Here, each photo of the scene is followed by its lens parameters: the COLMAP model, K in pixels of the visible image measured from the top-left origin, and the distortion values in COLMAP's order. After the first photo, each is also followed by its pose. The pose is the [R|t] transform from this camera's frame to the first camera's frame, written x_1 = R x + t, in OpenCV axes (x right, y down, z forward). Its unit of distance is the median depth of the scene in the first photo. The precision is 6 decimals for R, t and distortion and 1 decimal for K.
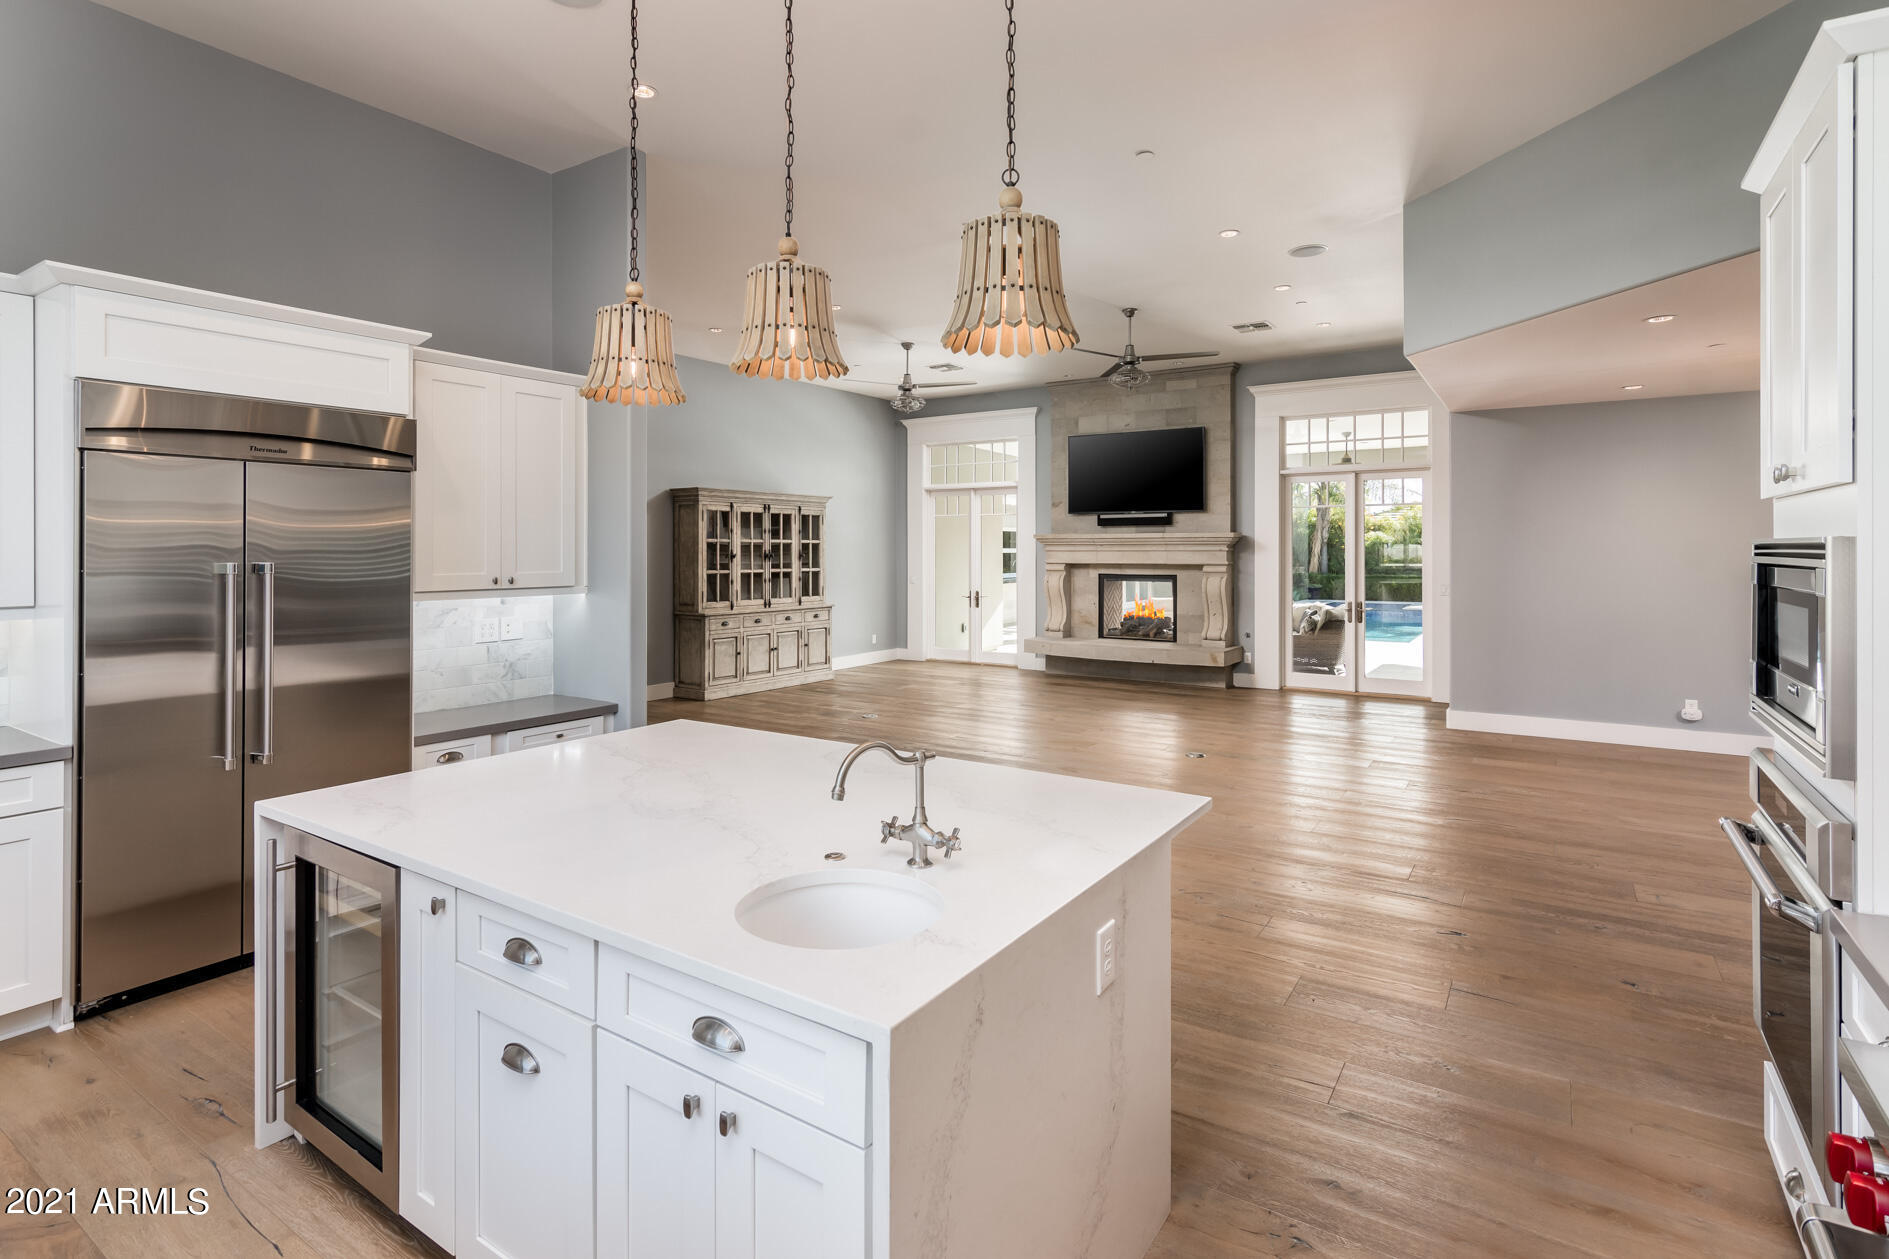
lens RADIAL K [[931.0, 0, 910.9], [0, 931.0, 552.3], [0, 0, 1]] dist [0.000847, 0.000865]
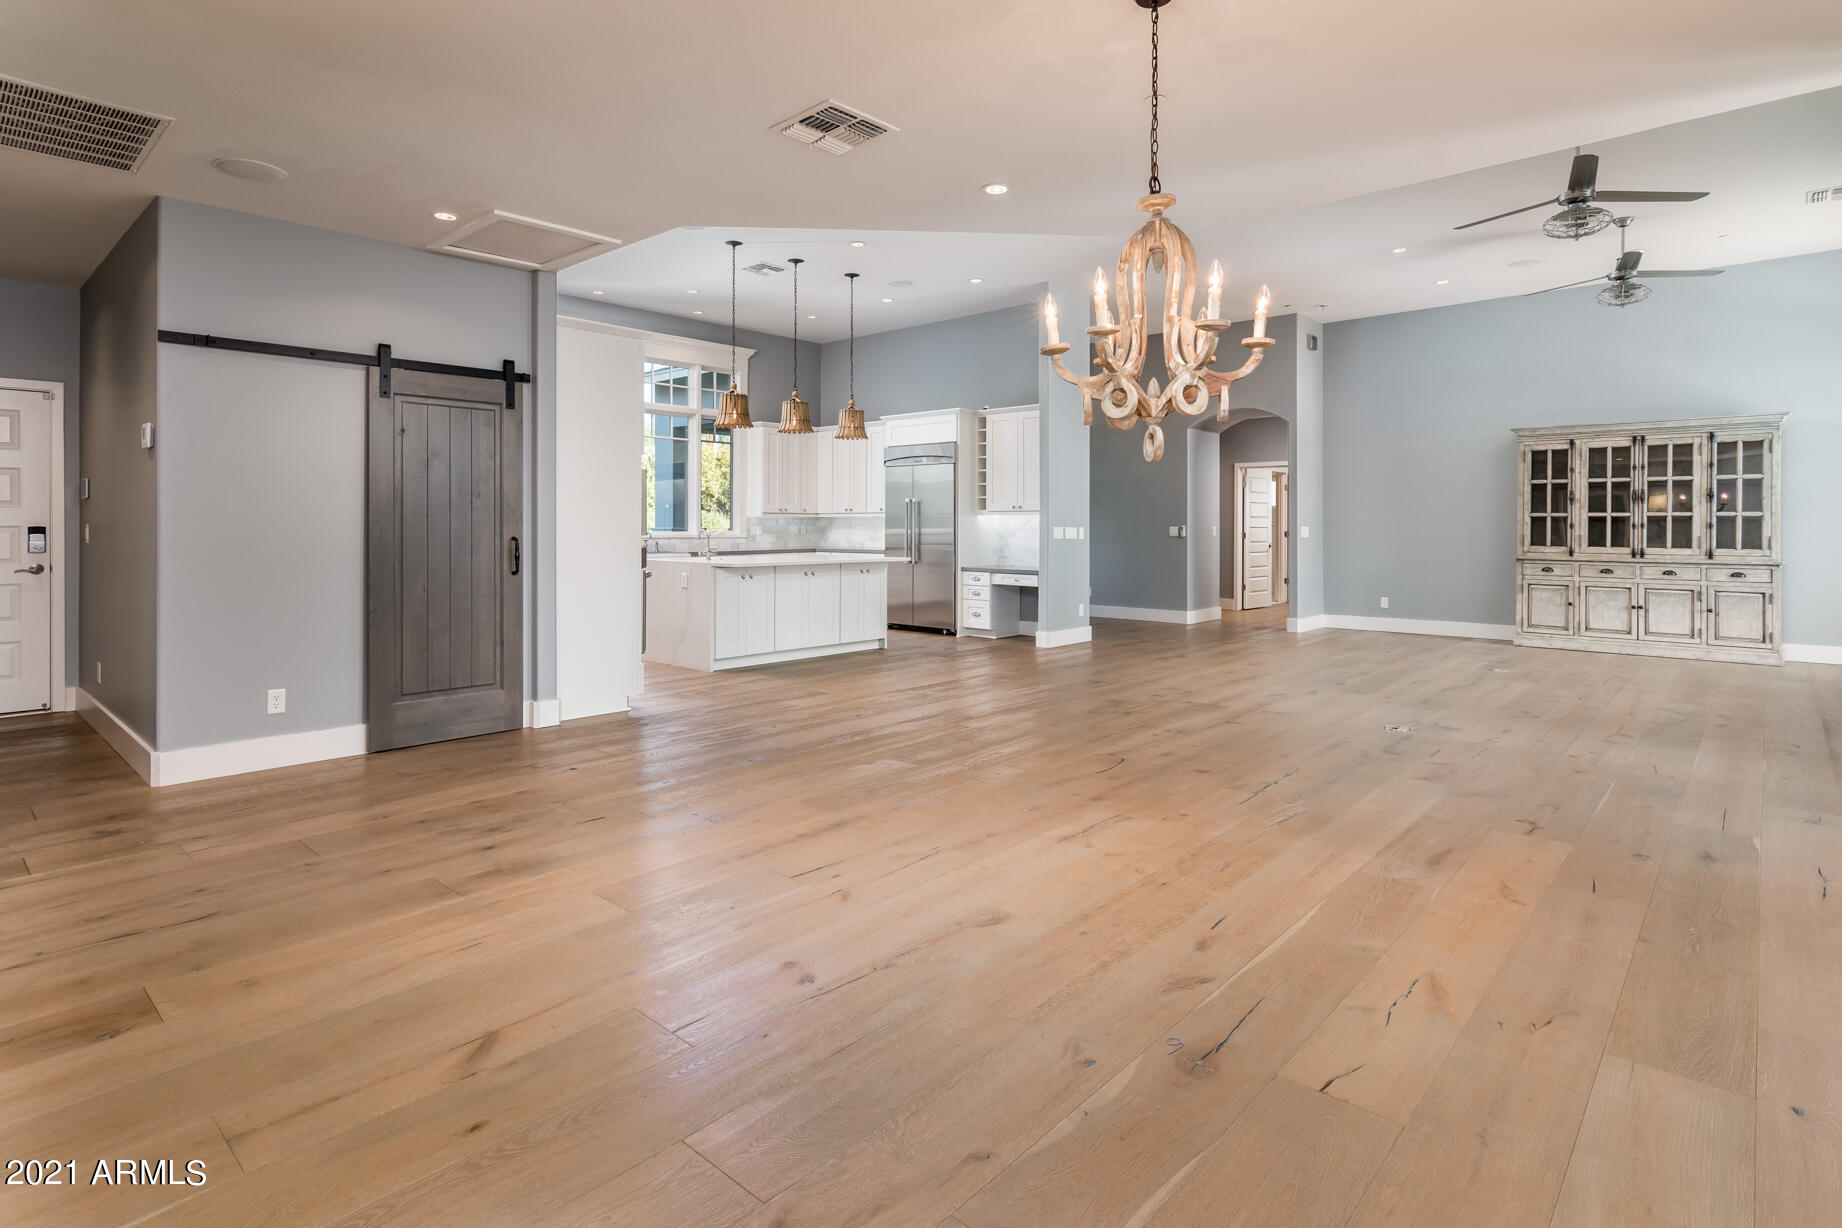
lens RADIAL K [[932.9, 0, 933.4], [0, 932.9, 522.8], [0, 0, 1]] dist [-0.002224, 0.000285]
pose [[-0.120181, -0.000522, -0.992752, 1.604906], [-0.003186, 0.999995, -0.000140, 0.062507], [0.992747, 0.003147, -0.120183, 0.985632]]
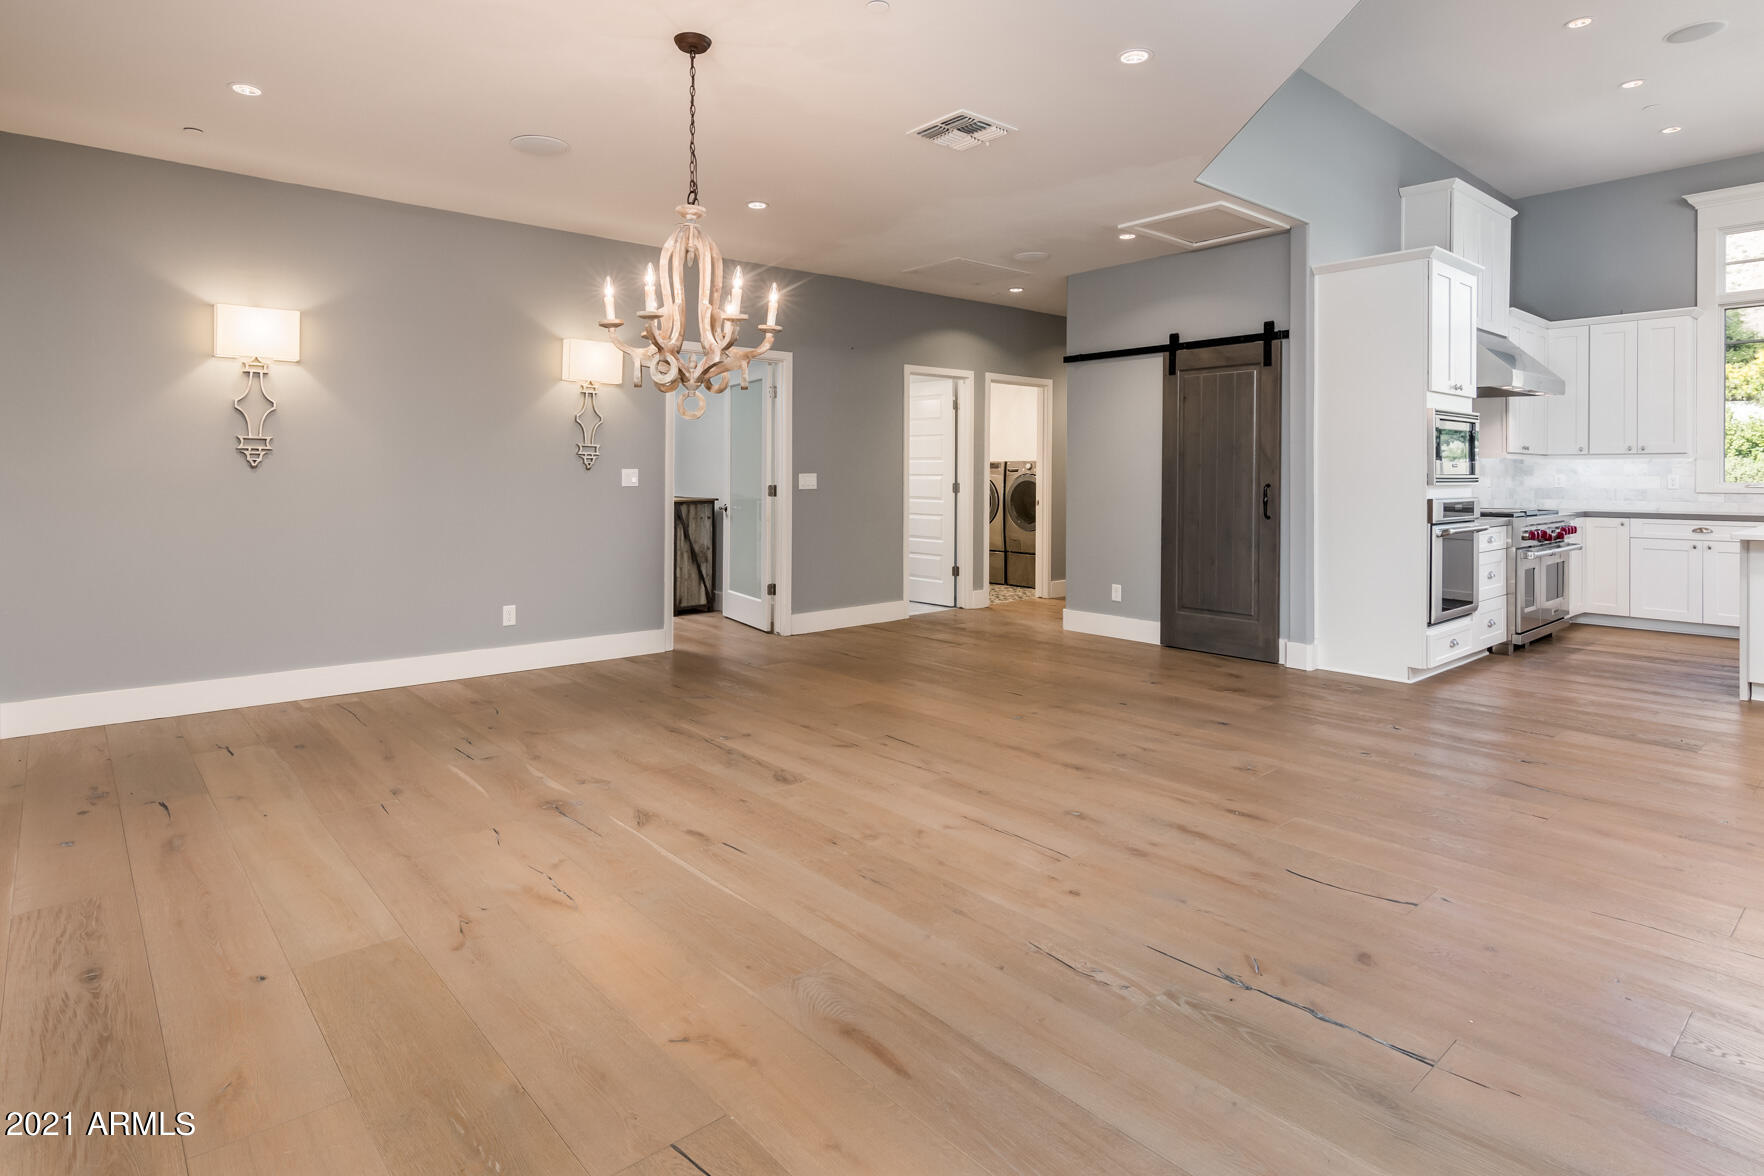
lens RADIAL K [[936.3, 0, 842.2], [0, 936.3, 473.4], [0, 0, 1]] dist [-0.000510, 0.000598]
pose [[-0.964820, 0.000798, 0.262911, 0.784405], [0.001370, 0.999997, 0.001990, 0.064014], [-0.262909, 0.002280, -0.964818, 1.660512]]
